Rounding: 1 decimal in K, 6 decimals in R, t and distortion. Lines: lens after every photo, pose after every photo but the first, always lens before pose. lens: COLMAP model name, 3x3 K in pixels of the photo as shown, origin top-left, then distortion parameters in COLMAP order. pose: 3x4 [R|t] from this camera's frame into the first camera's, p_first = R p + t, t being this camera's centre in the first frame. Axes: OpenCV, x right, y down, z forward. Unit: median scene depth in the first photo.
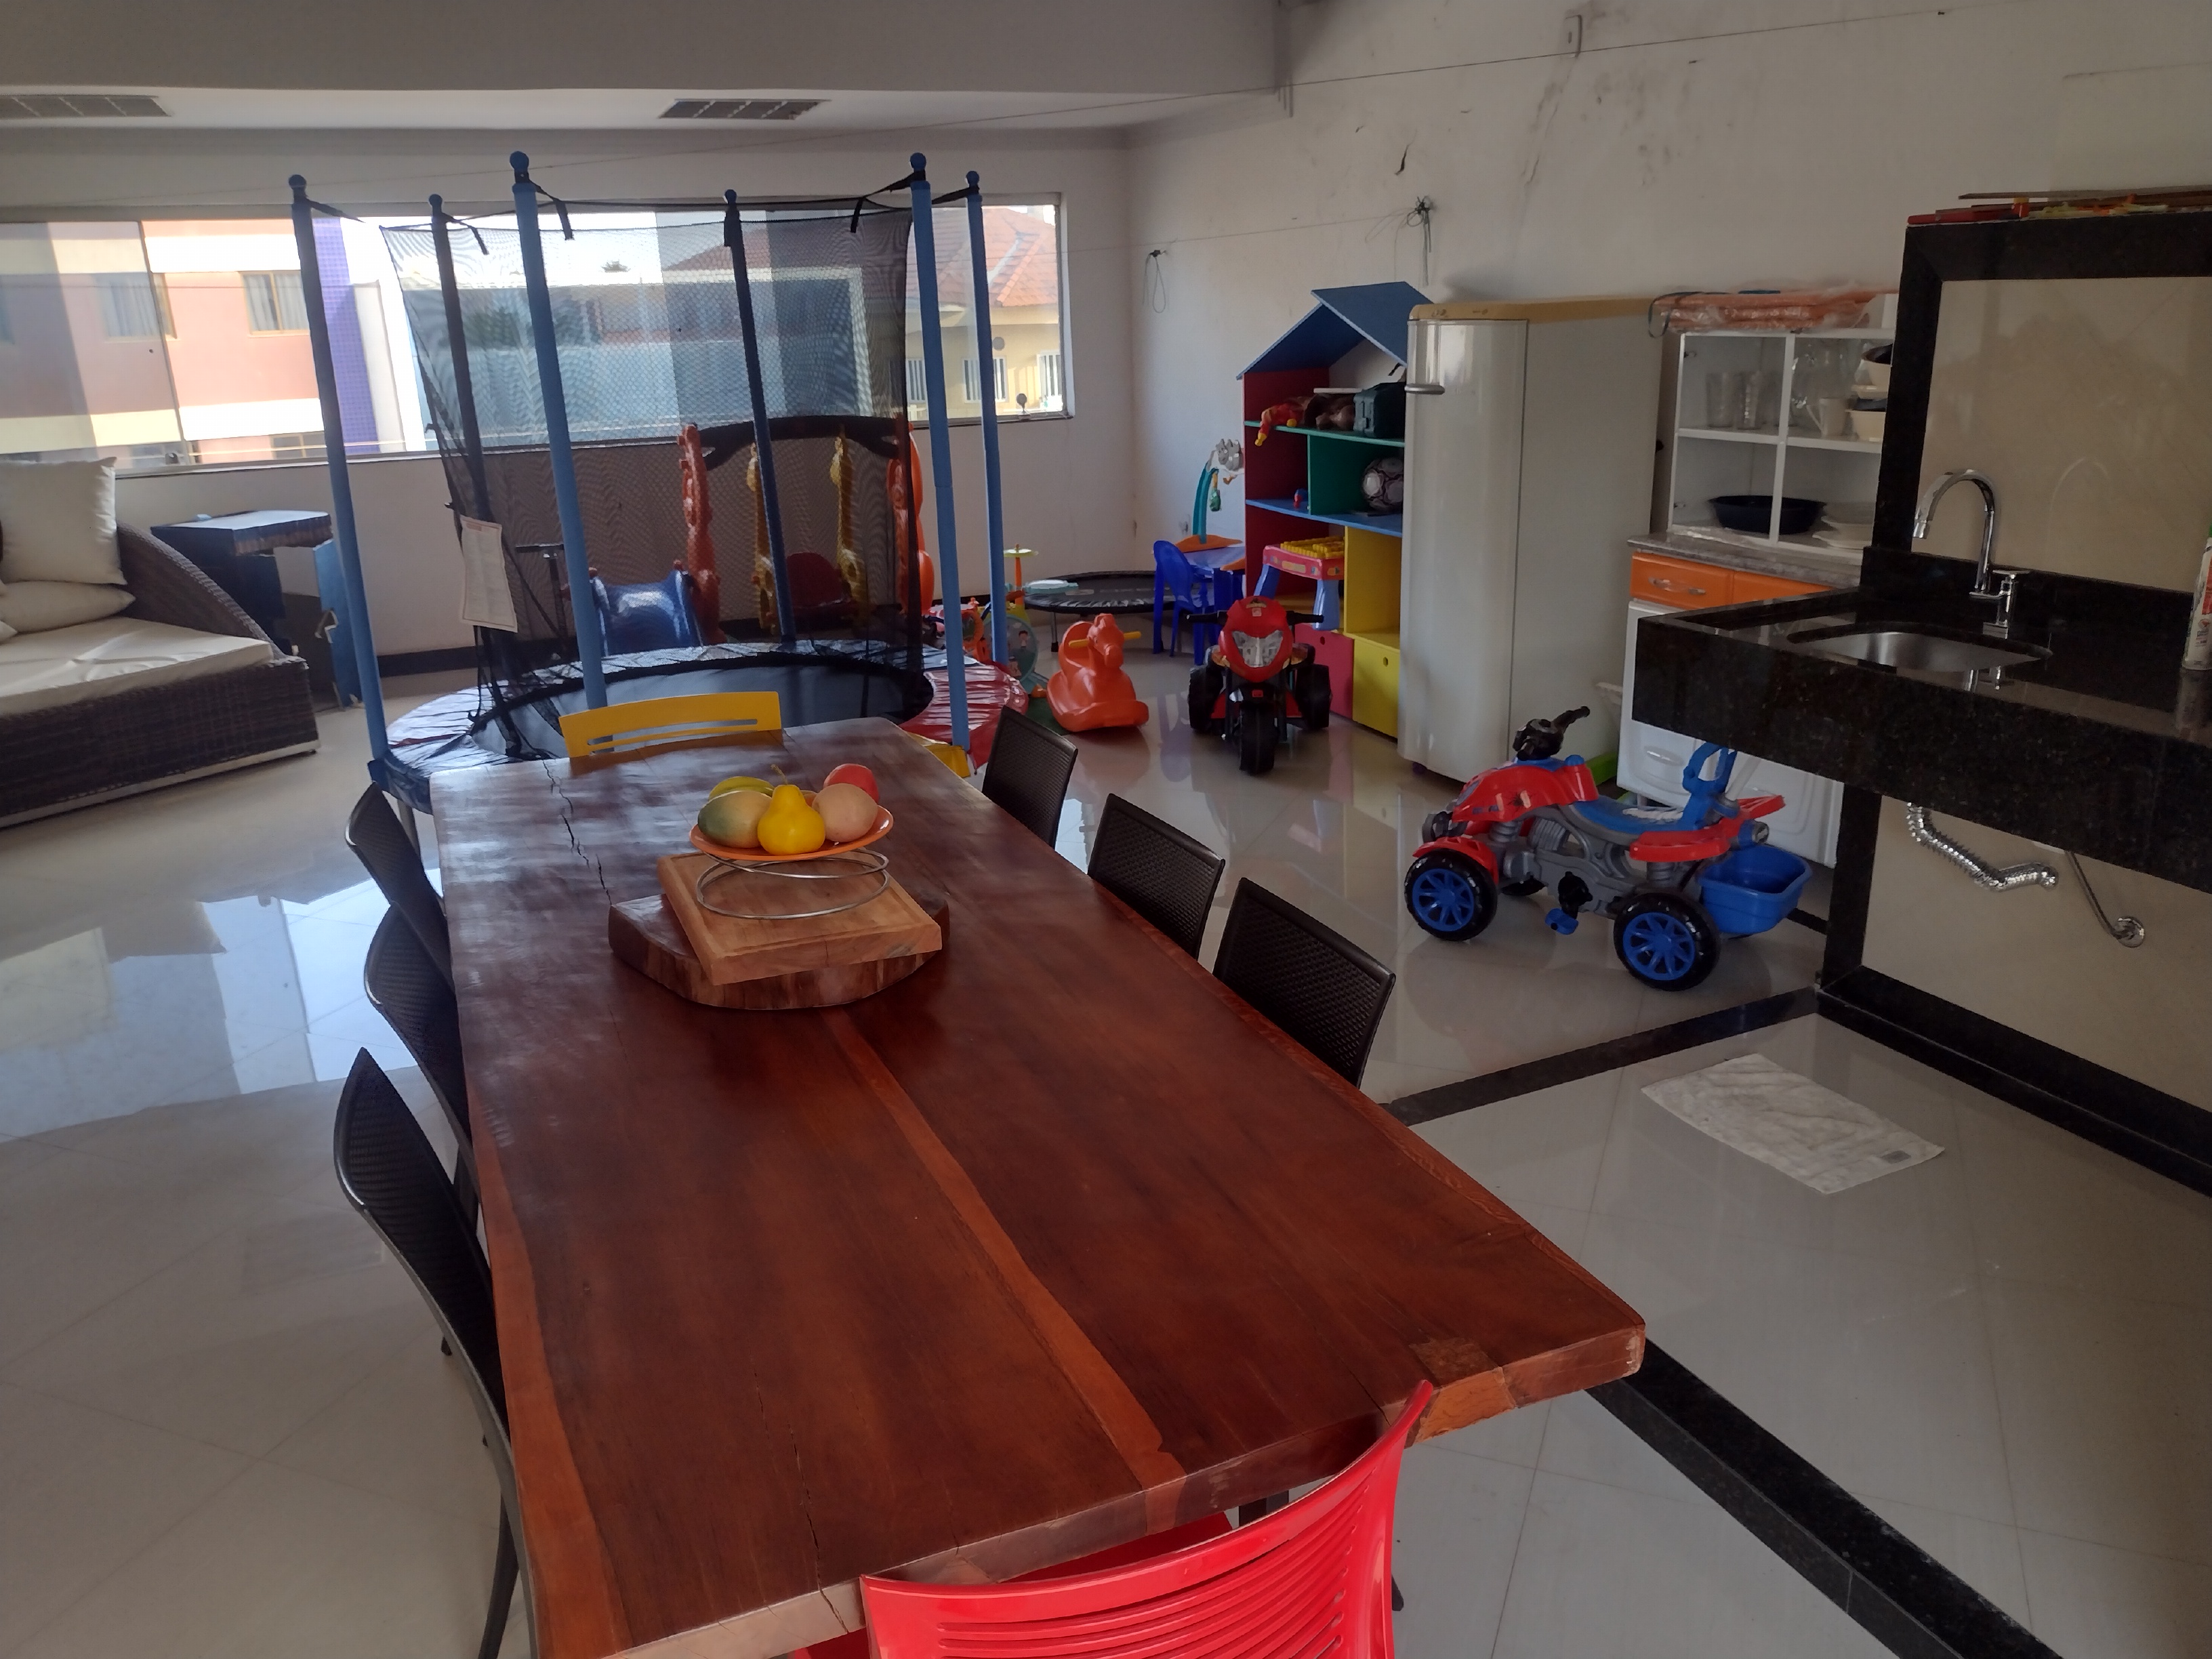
lens RADIAL K [[1667.0, 0, 1106.0], [0, 1667.0, 829.5], [0, 0, 1]] dist [0.088073, -0.157578]
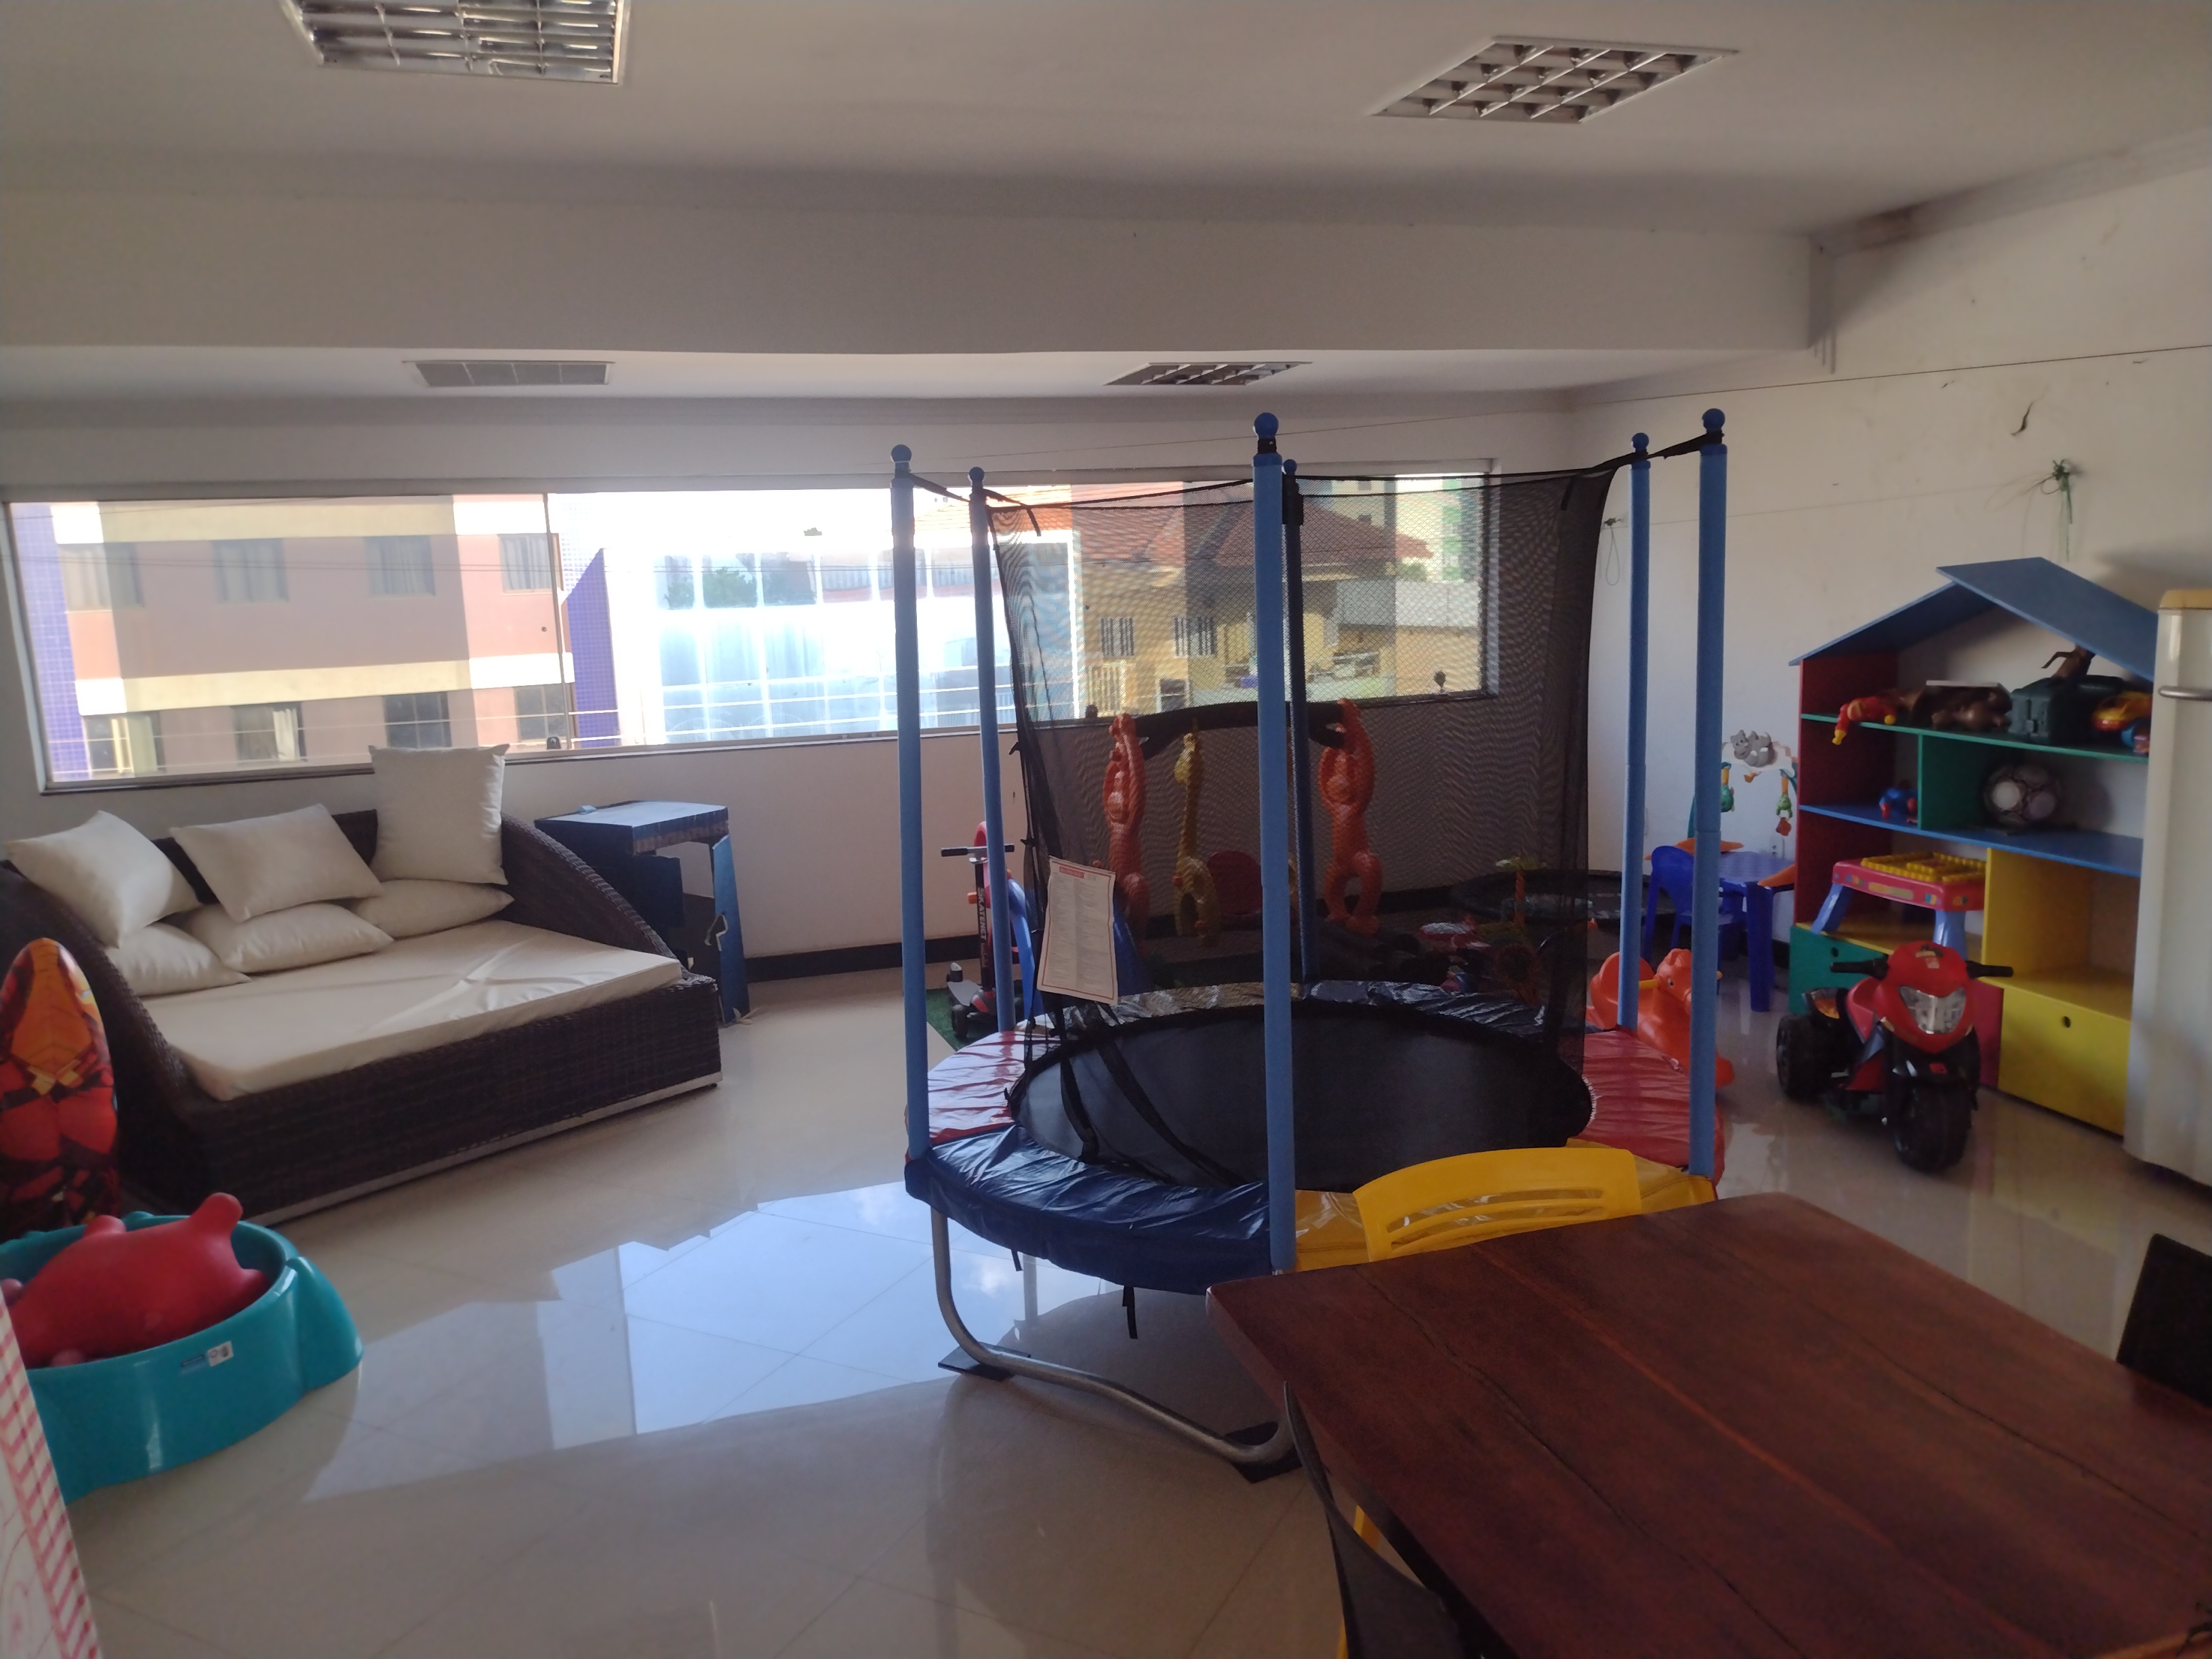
lens RADIAL K [[1657.9, 0, 1106.0], [0, 1657.9, 829.5], [0, 0, 1]] dist [0.073412, -0.143366]
pose [[0.995286, 0.014215, -0.095935, -0.188293], [-0.027752, 0.989579, -0.141291, -0.060391], [0.092926, 0.143287, 0.985309, 0.156635]]
